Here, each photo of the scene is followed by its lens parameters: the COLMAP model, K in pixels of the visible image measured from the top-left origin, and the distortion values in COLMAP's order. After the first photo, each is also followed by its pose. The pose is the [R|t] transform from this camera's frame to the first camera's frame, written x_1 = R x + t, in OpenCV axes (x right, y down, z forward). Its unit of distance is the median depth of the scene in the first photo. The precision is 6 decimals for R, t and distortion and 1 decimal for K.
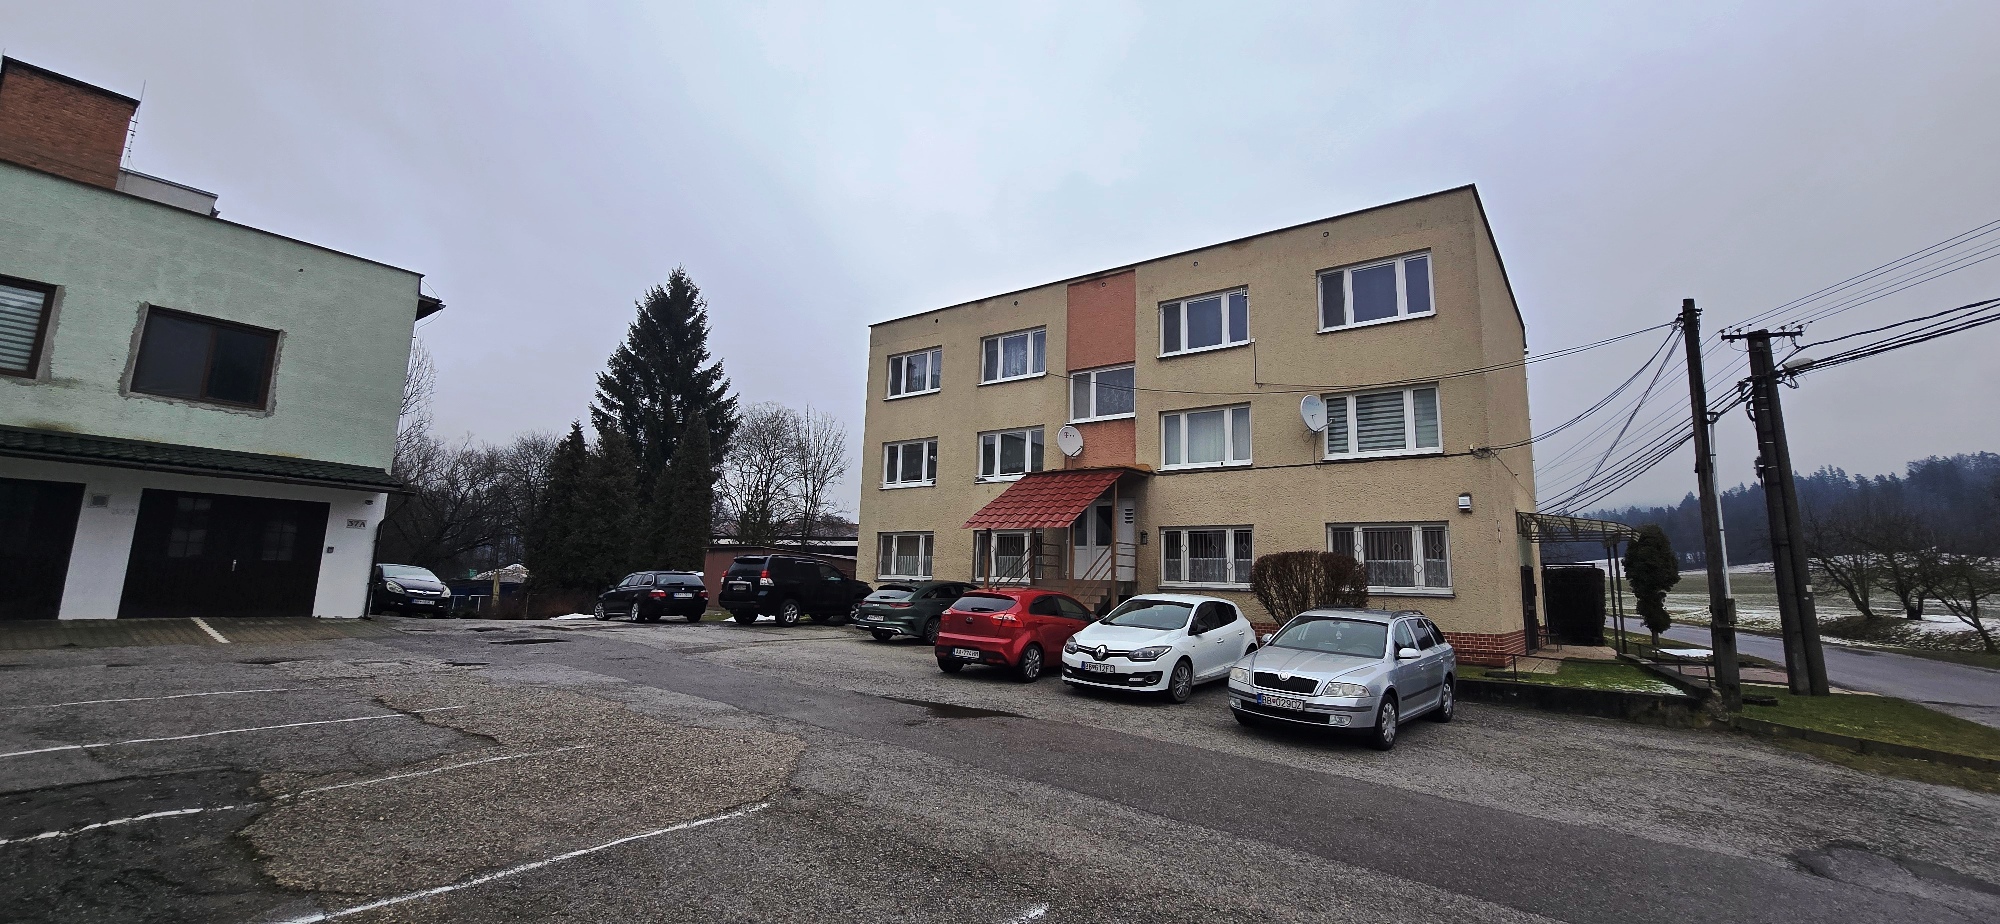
lens RADIAL K [[723.4, 0, 1000.0], [0, 723.4, 462.0], [0, 0, 1]] dist [0.000004, 0.000017]
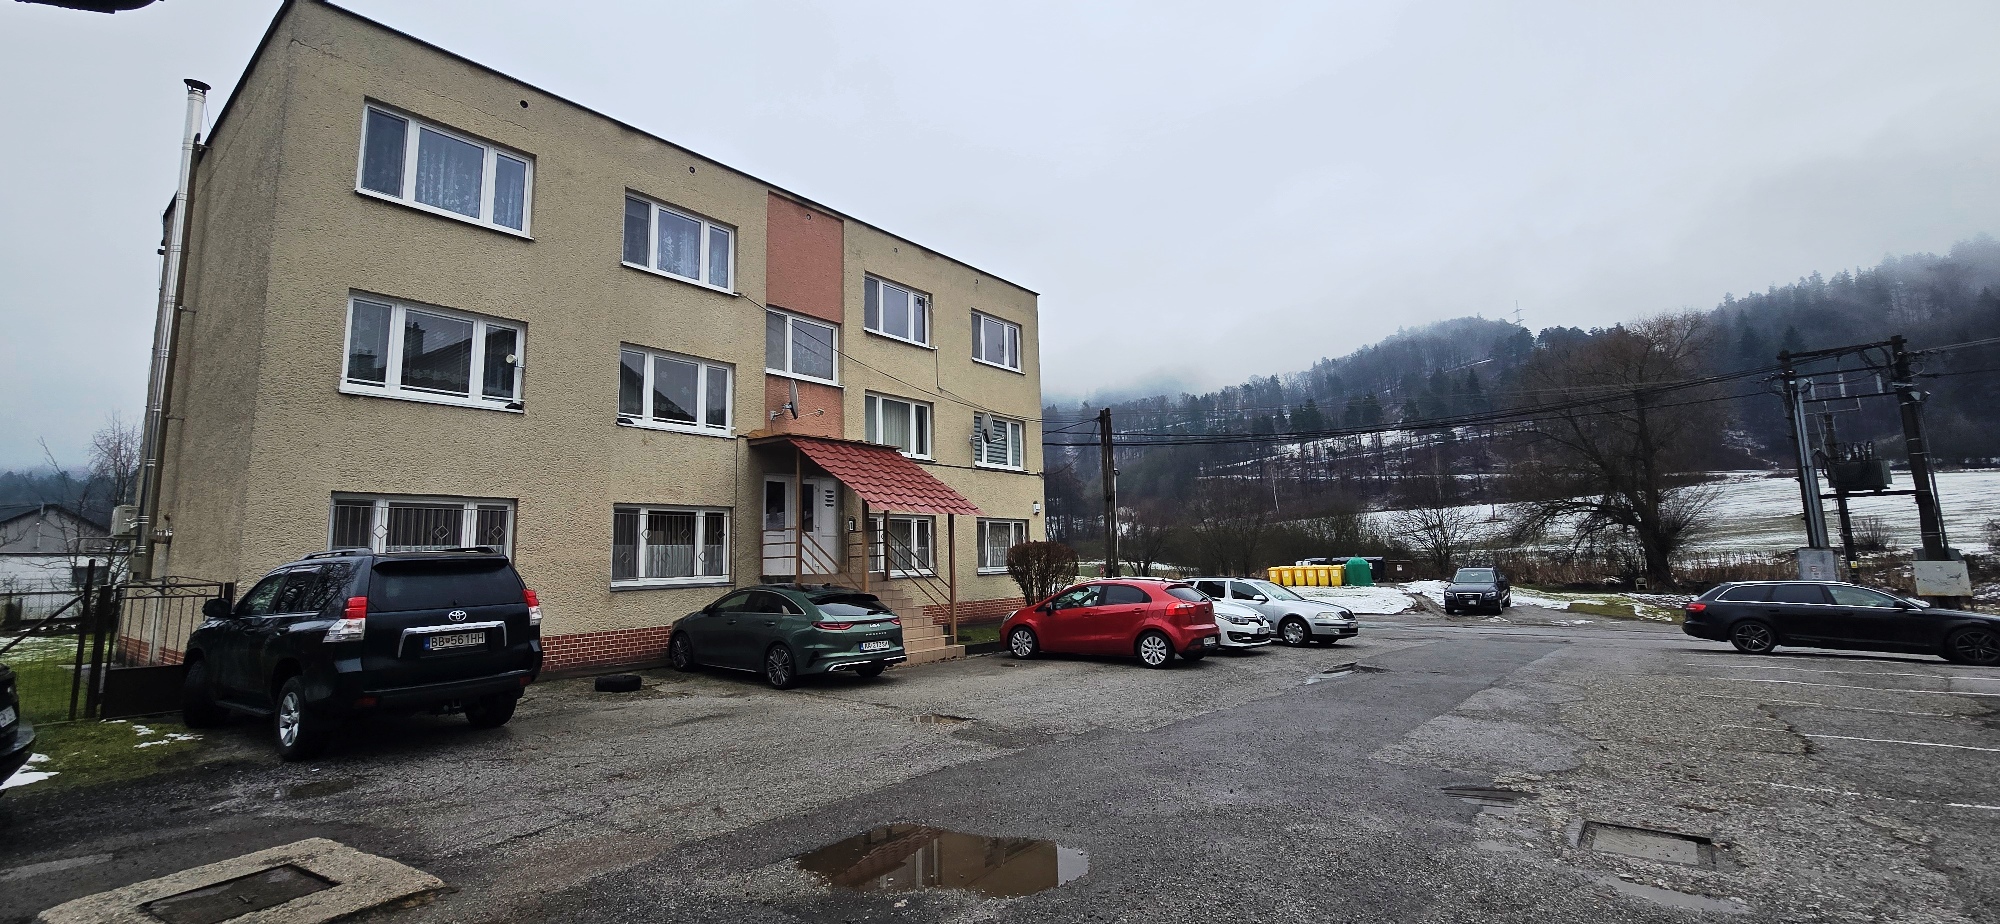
lens RADIAL K [[836.8, 0, 1000.0], [0, 836.8, 462.0], [0, 0, 1]] dist [-0.000469, 0.000020]
pose [[0.060749, 0.091998, 0.993904, -0.758820], [-0.131128, 0.987849, -0.083423, 0.082201], [-0.989502, -0.125261, 0.072074, 0.674713]]
